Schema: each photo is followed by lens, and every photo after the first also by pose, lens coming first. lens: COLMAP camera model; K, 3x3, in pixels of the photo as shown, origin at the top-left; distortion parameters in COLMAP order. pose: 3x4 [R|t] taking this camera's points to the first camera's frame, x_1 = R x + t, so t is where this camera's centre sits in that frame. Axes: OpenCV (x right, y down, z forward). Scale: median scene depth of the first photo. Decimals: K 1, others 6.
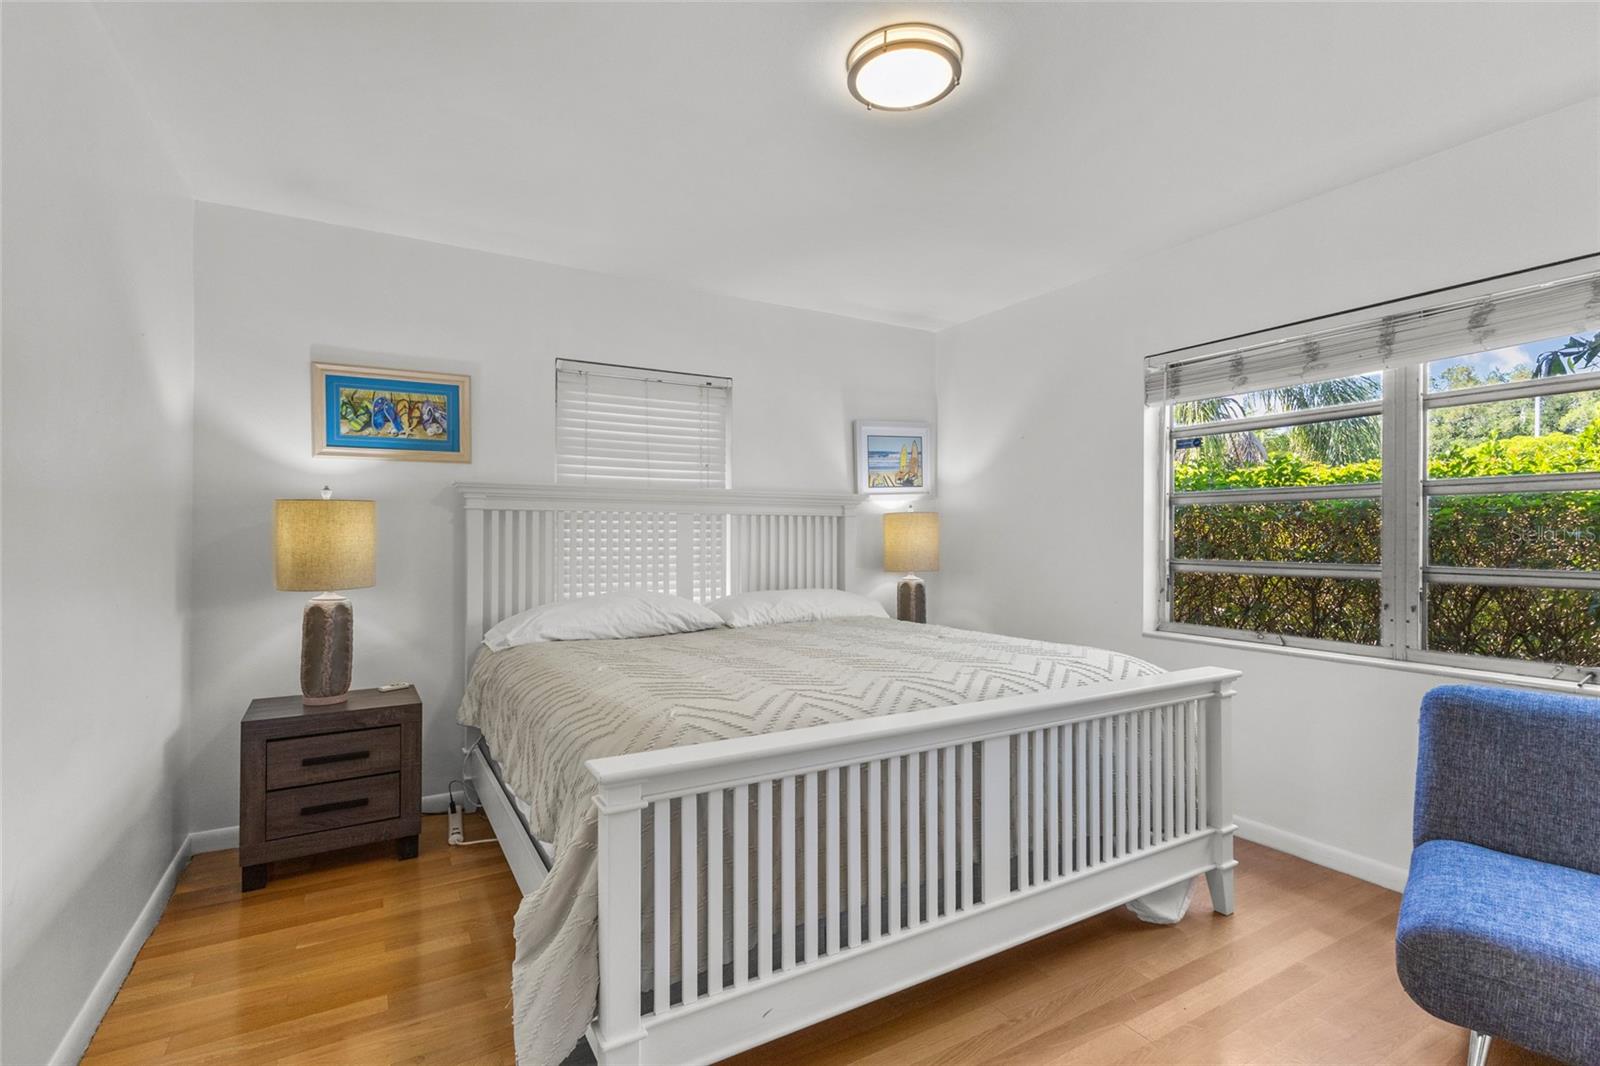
lens RADIAL K [[736.0, 0, 795.7], [0, 736.0, 534.3], [0, 0, 1]] dist [0.001530, 0.002160]
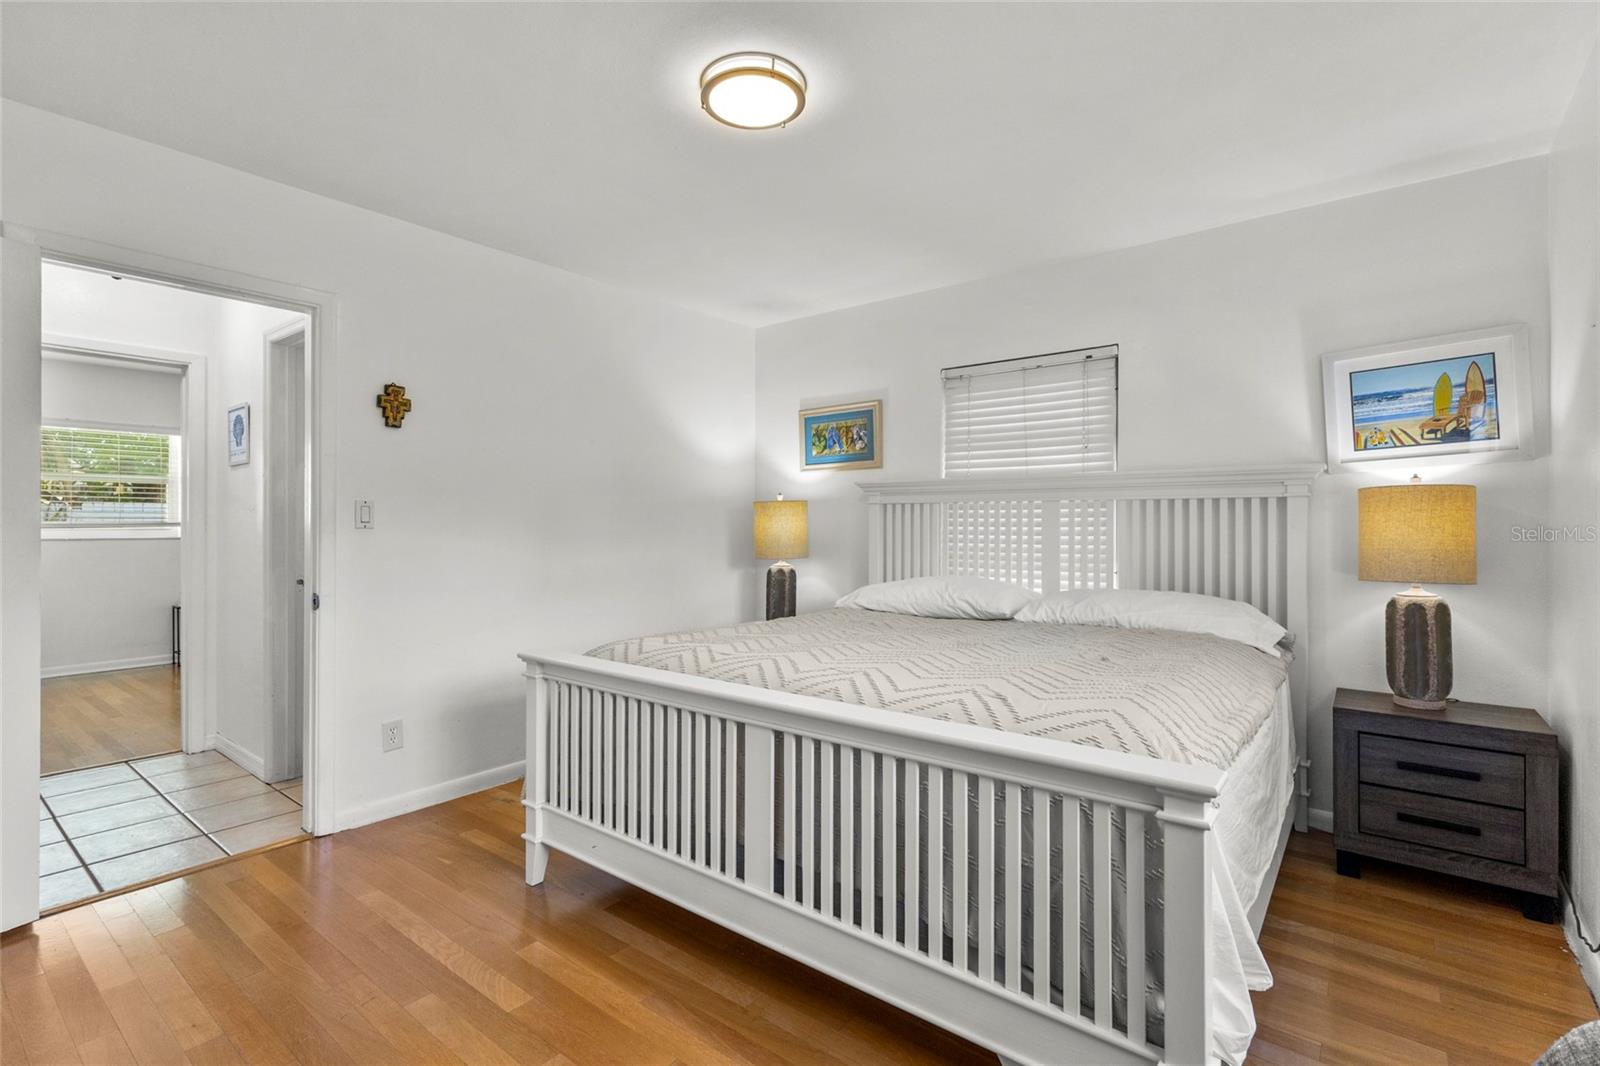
lens RADIAL K [[736.0, 0, 799.6], [0, 736.0, 528.0], [0, 0, 1]] dist [0.001530, 0.002160]
pose [[0.375105, 0.003470, -0.926976, 0.708483], [0.000249, 0.999993, 0.003844, 0.003196], [0.926982, -0.001673, 0.375101, 0.397176]]
